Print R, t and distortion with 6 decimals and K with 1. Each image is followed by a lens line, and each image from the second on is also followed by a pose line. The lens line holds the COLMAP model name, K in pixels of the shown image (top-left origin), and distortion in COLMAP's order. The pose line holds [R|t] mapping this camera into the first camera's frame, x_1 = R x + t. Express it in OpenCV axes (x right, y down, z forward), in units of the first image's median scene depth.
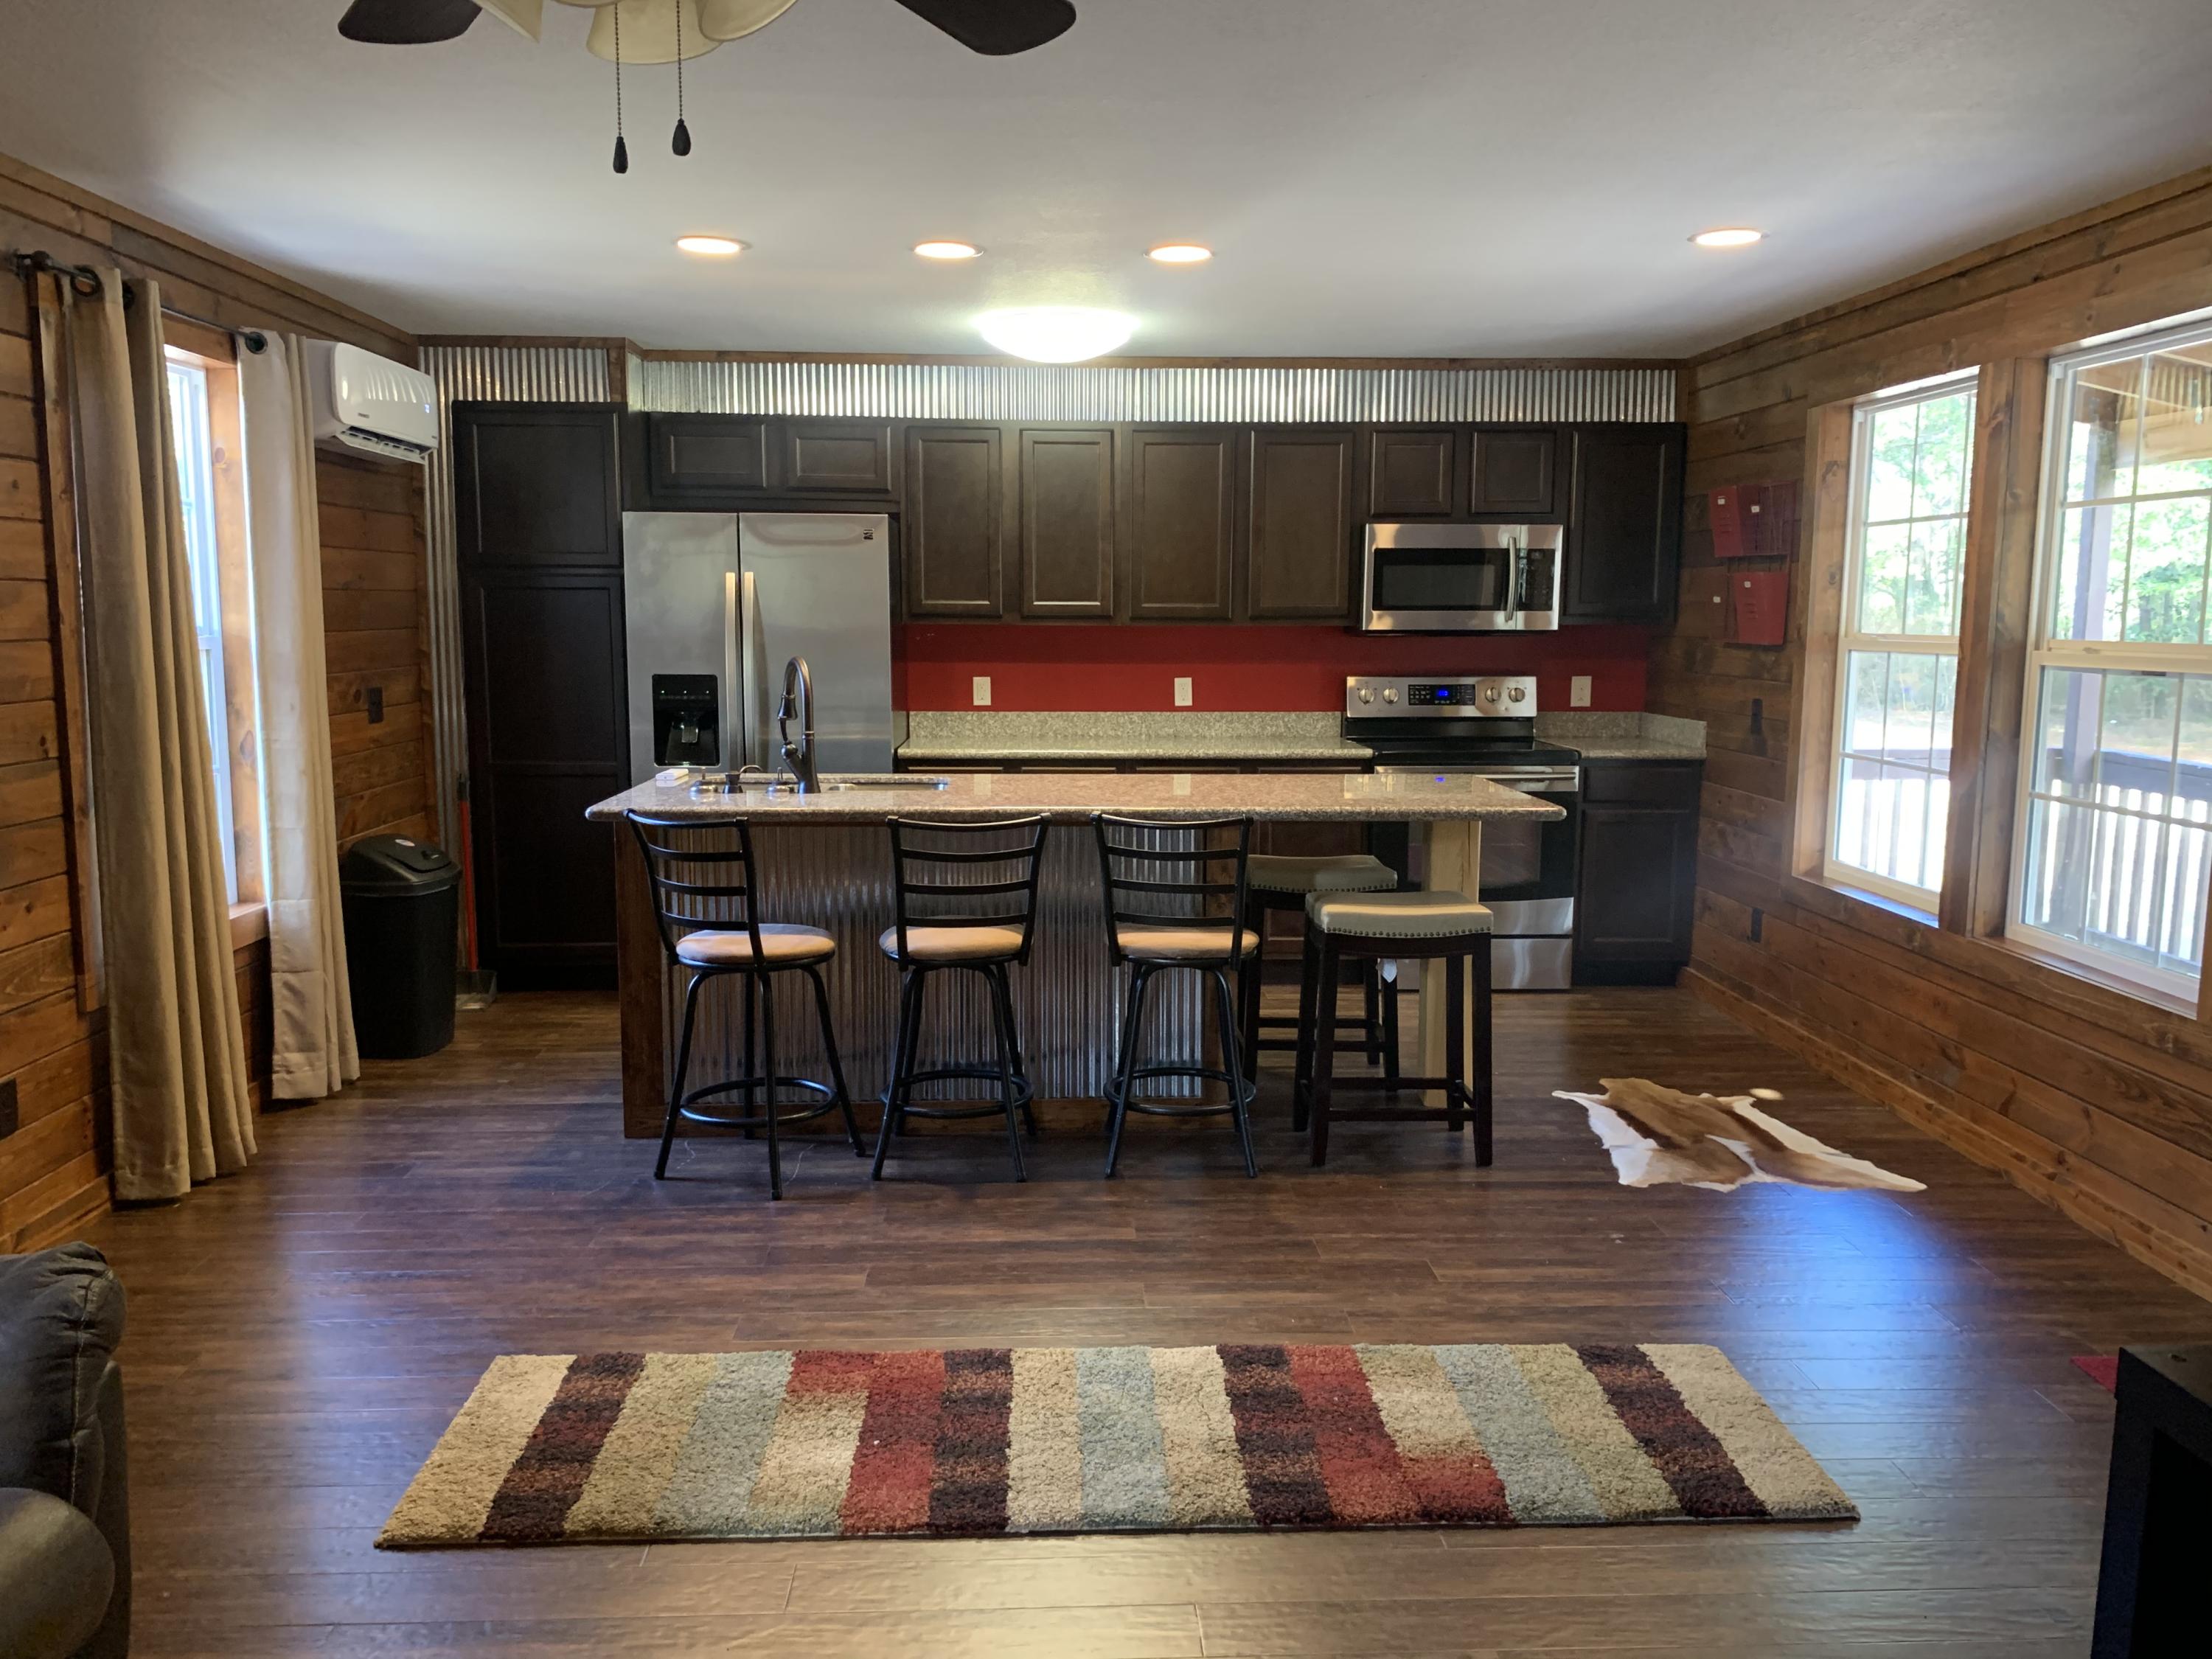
lens RADIAL K [[1716.8, 0, 1106.0], [0, 1716.8, 829.5], [0, 0, 1]] dist [0.000949, -0.003030]
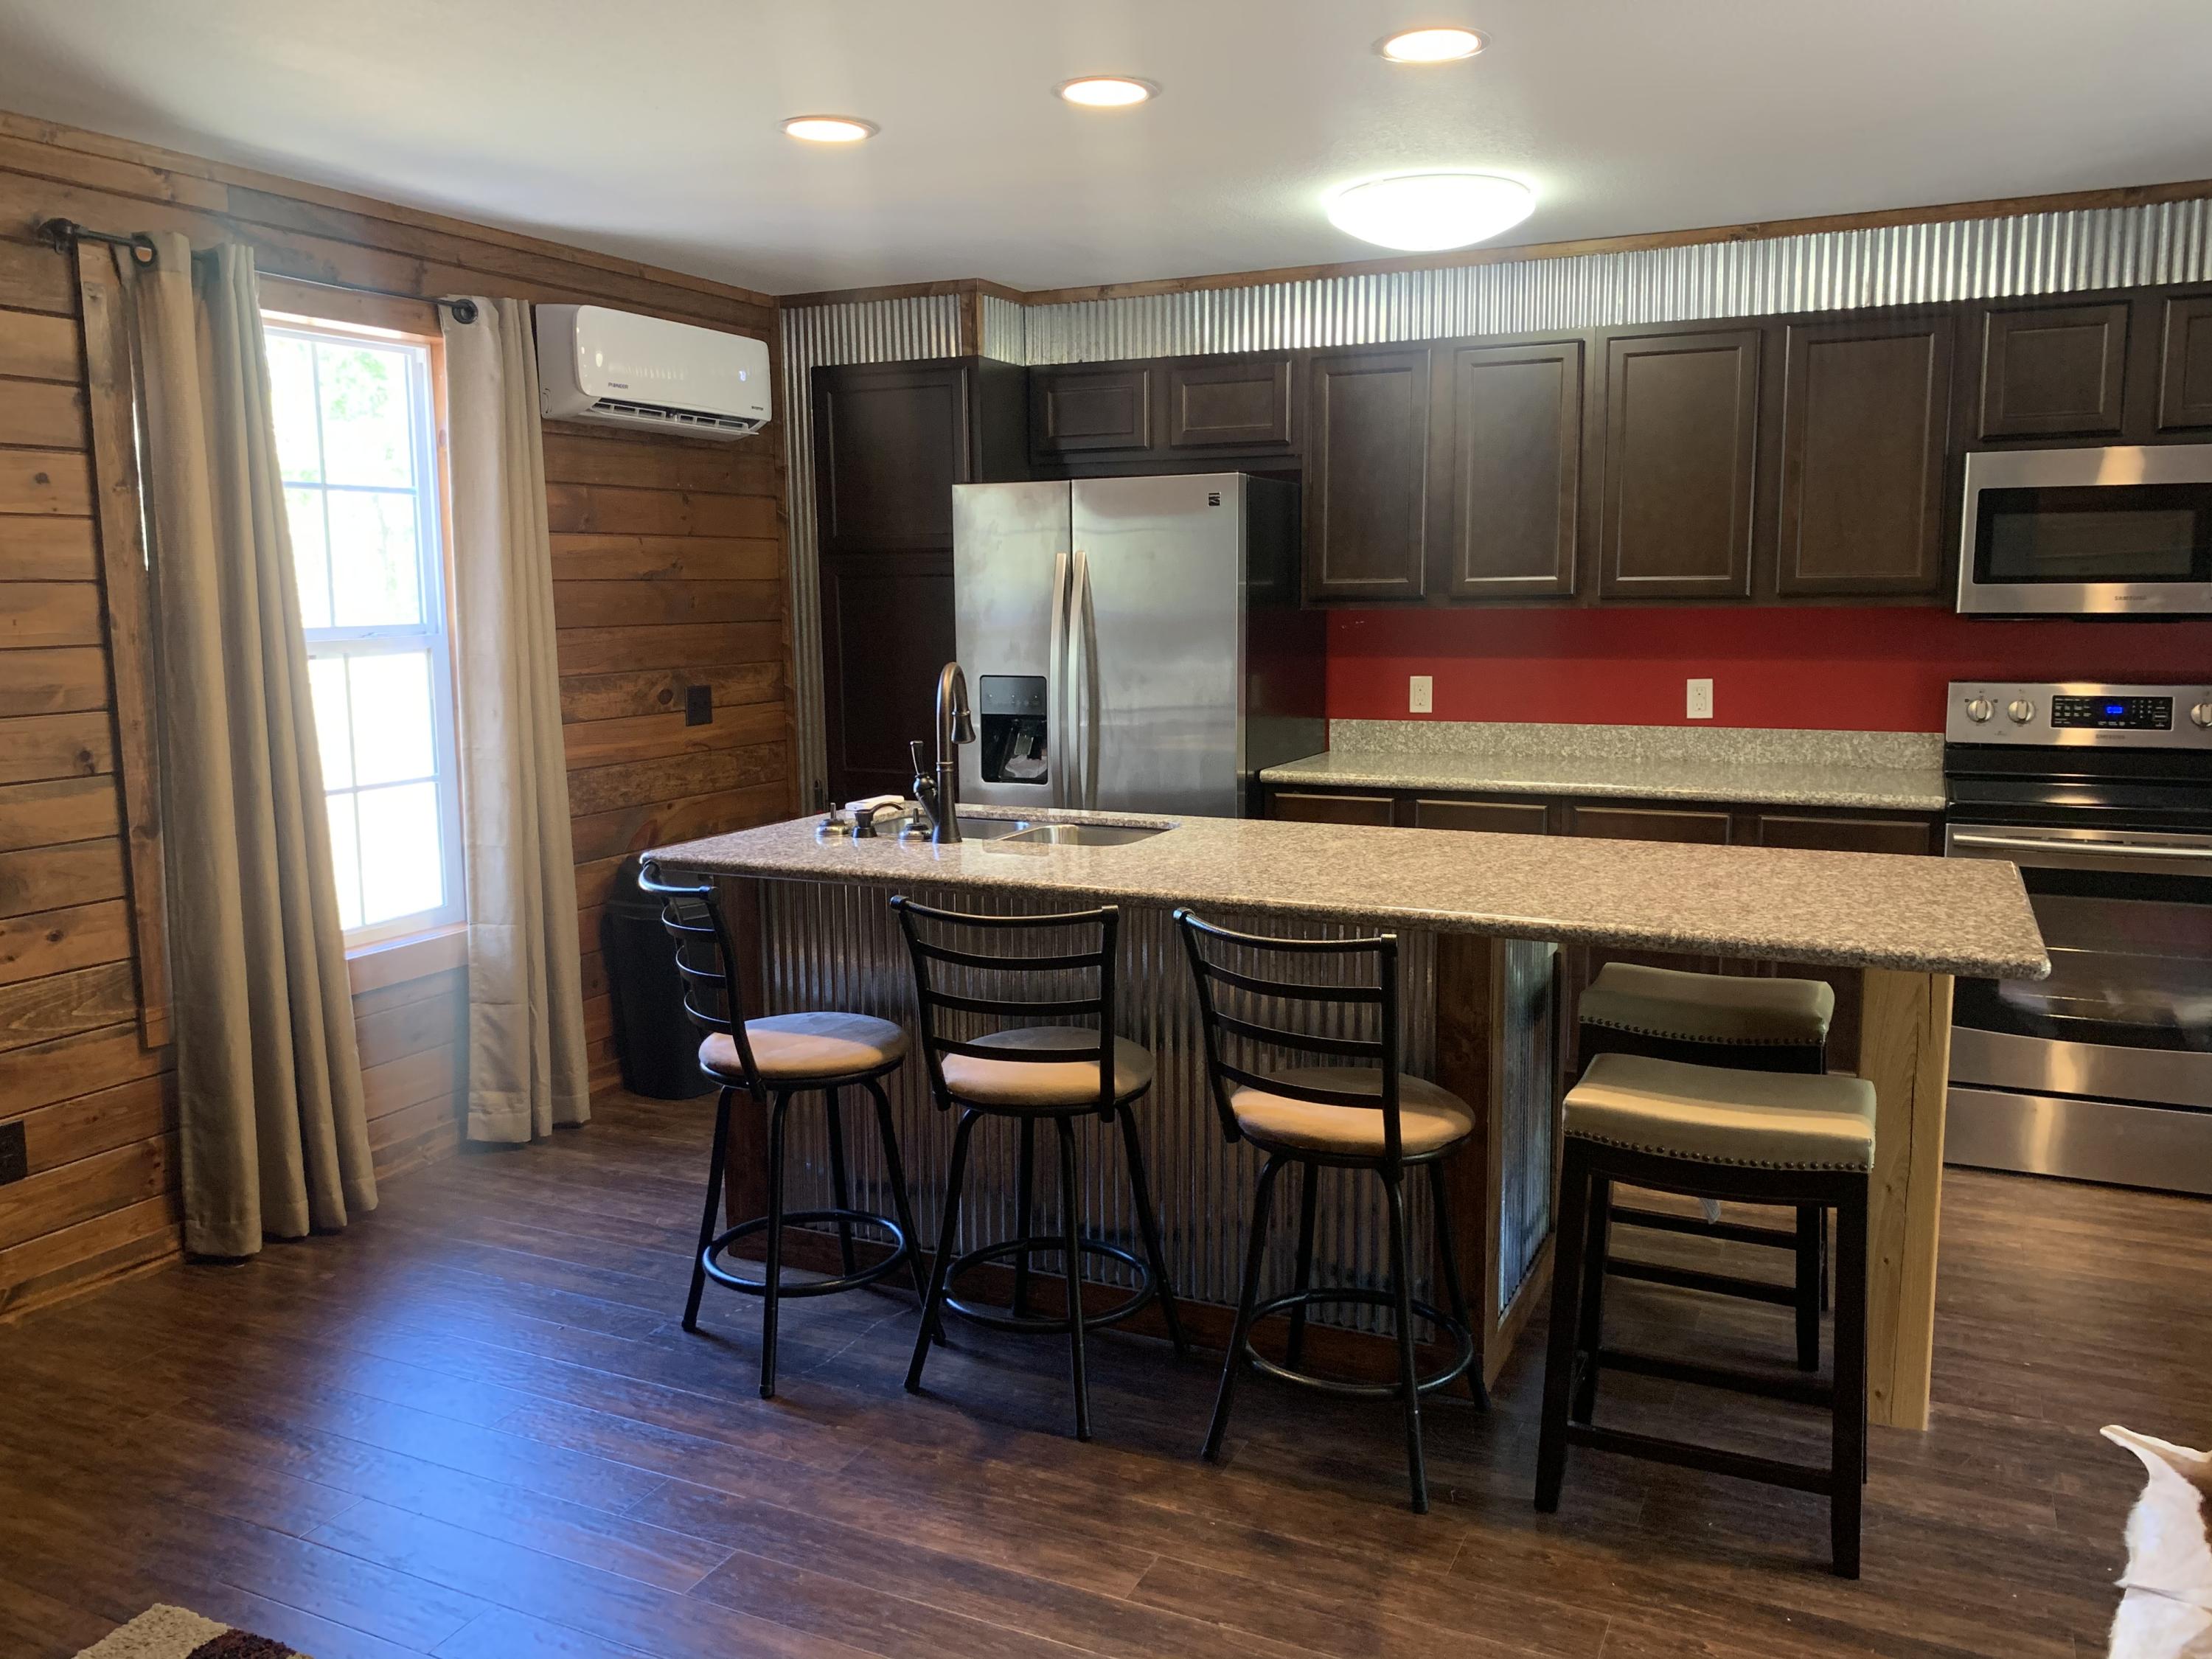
lens RADIAL K [[1689.3, 0, 1108.5], [0, 1689.3, 812.4], [0, 0, 1]] dist [0.028654, -0.059136]
pose [[0.882464, 0.047302, -0.467996, 0.228339], [-0.044253, 0.998867, 0.017516, -0.047846], [0.468294, 0.005252, 0.883557, 0.355228]]
